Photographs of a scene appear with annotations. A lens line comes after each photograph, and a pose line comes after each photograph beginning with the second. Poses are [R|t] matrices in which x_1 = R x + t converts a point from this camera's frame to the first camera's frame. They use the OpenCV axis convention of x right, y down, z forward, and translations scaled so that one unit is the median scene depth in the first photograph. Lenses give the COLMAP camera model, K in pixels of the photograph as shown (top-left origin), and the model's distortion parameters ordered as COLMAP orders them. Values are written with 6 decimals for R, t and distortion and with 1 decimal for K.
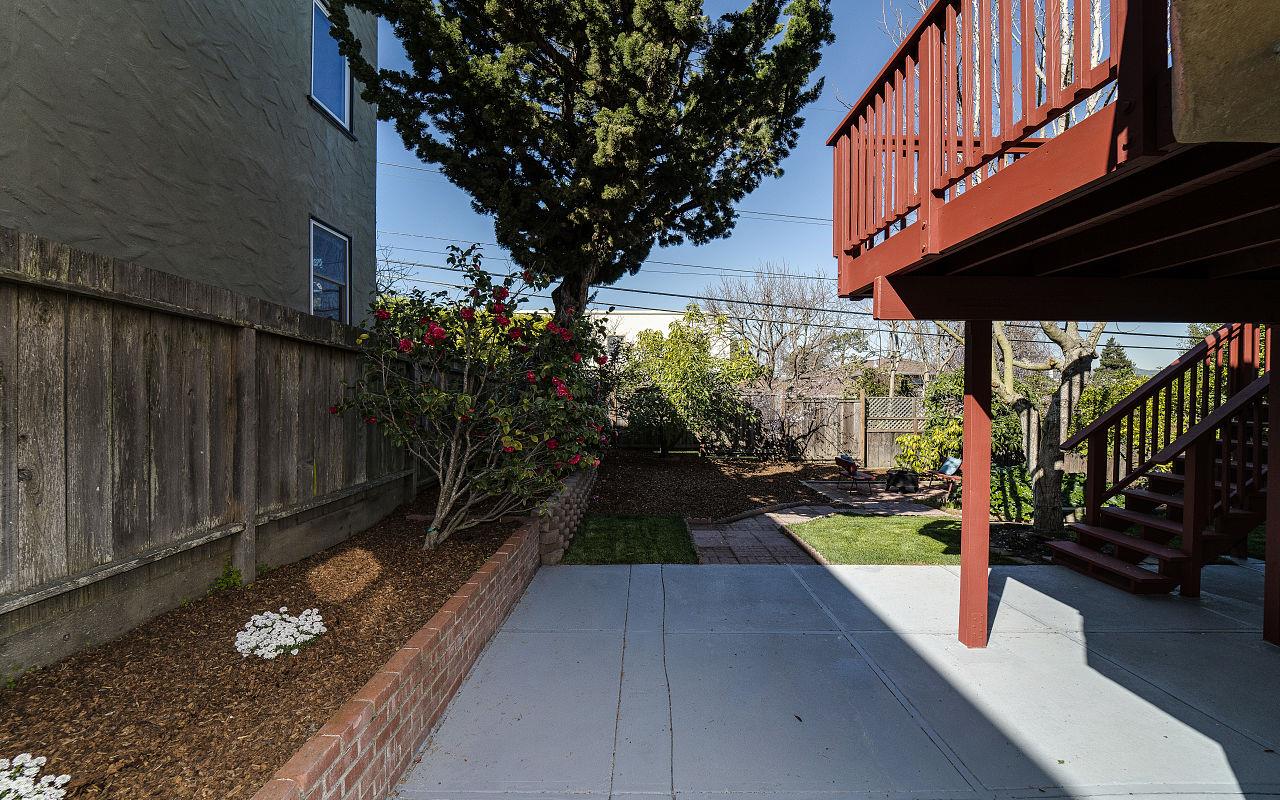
lens RADIAL K [[516.7, 0, 637.4], [0, 516.7, 398.1], [0, 0, 1]] dist [-0.022588, 0.000285]
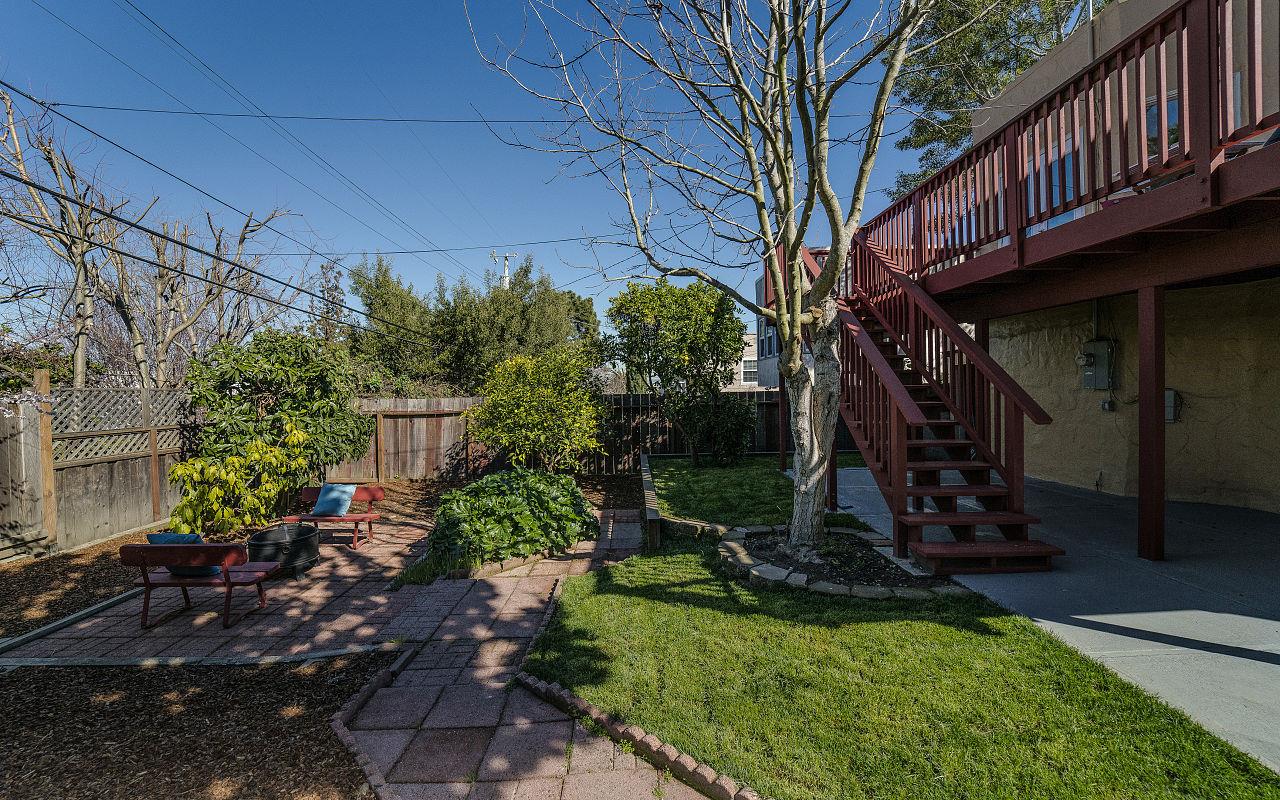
lens RADIAL K [[516.7, 0, 637.4], [0, 516.7, 398.1], [0, 0, 1]] dist [-0.022588, 0.000285]
pose [[-0.006549, -0.029788, 0.999535, 0.023002], [0.029113, 0.999127, 0.029967, 0.007609], [-0.999555, 0.029295, -0.005676, 0.515863]]
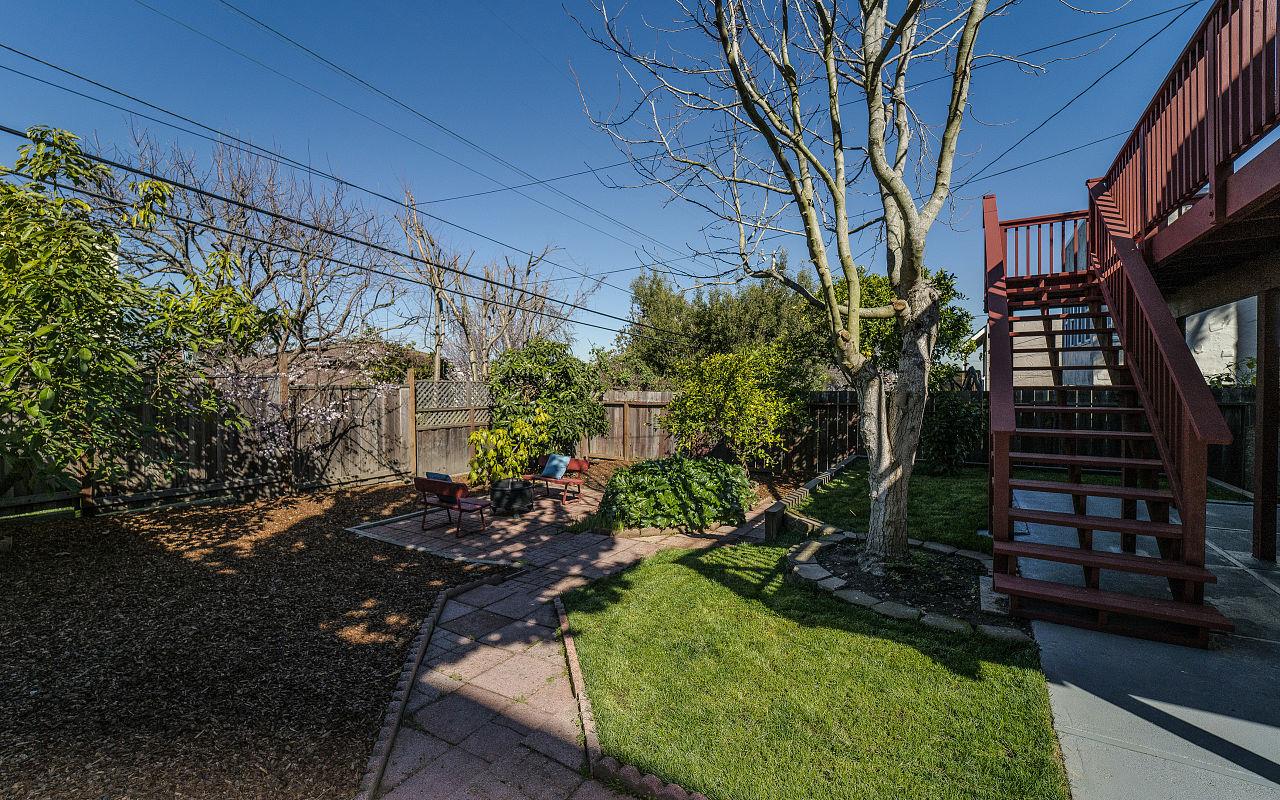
lens RADIAL K [[516.7, 0, 637.4], [0, 516.7, 398.1], [0, 0, 1]] dist [-0.022588, 0.000285]
pose [[0.534359, -0.031835, 0.844658, 0.017306], [0.019514, 0.999489, 0.025325, 0.010043], [-0.845032, 0.002950, 0.534707, 0.377680]]
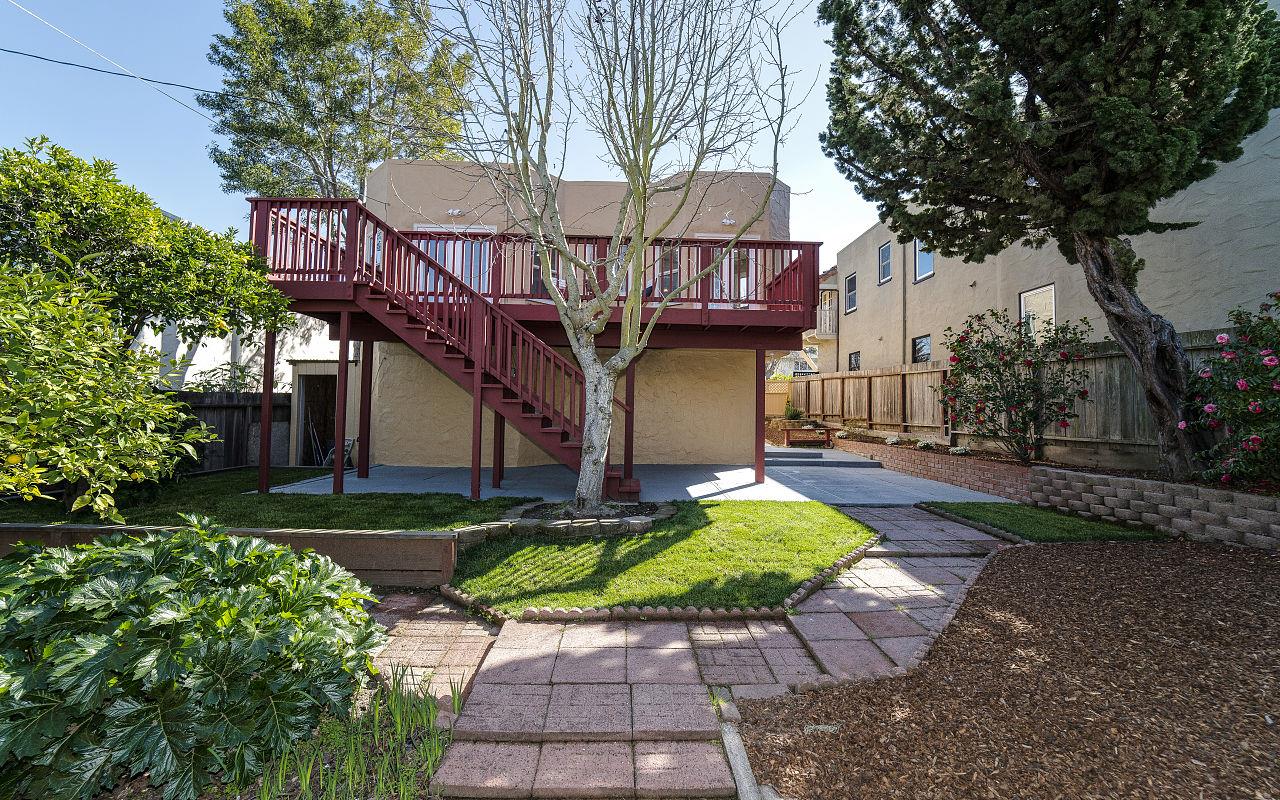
lens RADIAL K [[516.7, 0, 637.4], [0, 516.7, 398.1], [0, 0, 1]] dist [-0.022588, 0.000285]
pose [[-0.999294, -0.027414, -0.025709, 0.305647], [-0.026698, 0.999258, -0.027774, 0.034546], [0.026451, -0.027068, -0.999284, 0.815083]]
